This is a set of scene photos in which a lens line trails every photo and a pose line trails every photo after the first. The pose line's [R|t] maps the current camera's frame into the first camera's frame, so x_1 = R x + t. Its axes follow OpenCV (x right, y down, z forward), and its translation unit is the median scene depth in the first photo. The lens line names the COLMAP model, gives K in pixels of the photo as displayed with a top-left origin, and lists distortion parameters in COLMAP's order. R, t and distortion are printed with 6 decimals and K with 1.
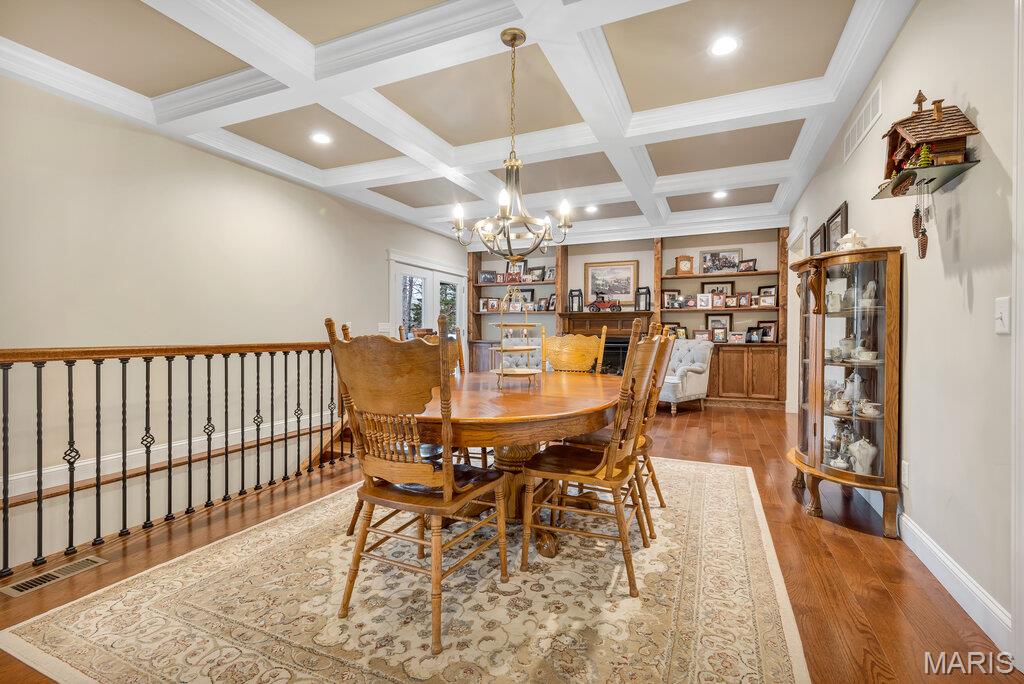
lens RADIAL K [[453.3, 0, 506.0], [0, 453.3, 335.0], [0, 0, 1]] dist [0.004730, 0.000004]
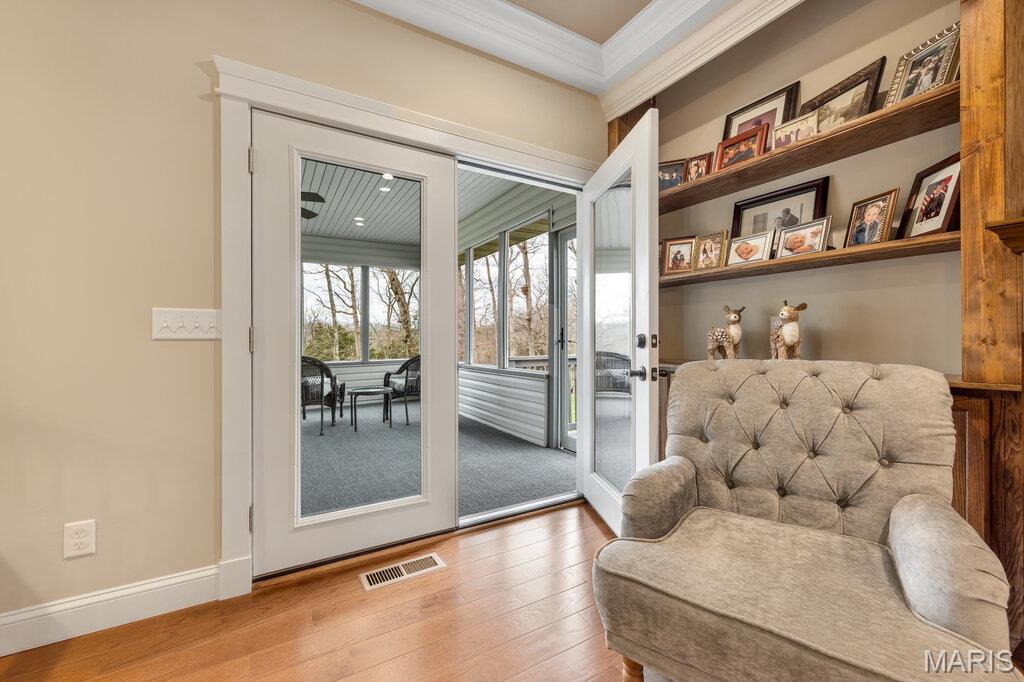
lens RADIAL K [[407.0, 0, 521.4], [0, 407.0, 338.0], [0, 0, 1]] dist [0.007061, -0.001022]
pose [[0.820504, -0.006812, -0.571600, 0.052965], [-0.000082, 0.999928, -0.012035, -0.002305], [0.571641, 0.009922, 0.820444, 0.739981]]
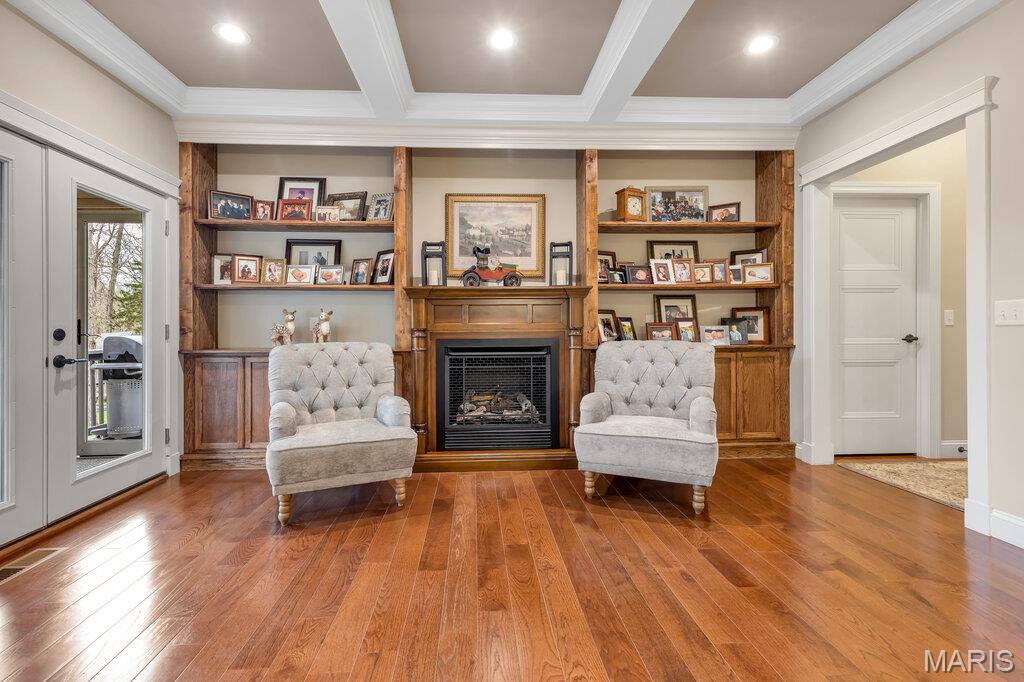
lens RADIAL K [[453.3, 0, 470.9], [0, 453.3, 325.1], [0, 0, 1]] dist [0.004730, 0.000004]
pose [[0.910609, -0.004562, 0.413243, -0.013267], [0.011500, 0.999832, -0.014302, -0.002742], [-0.413108, 0.017776, 0.910509, 0.537598]]
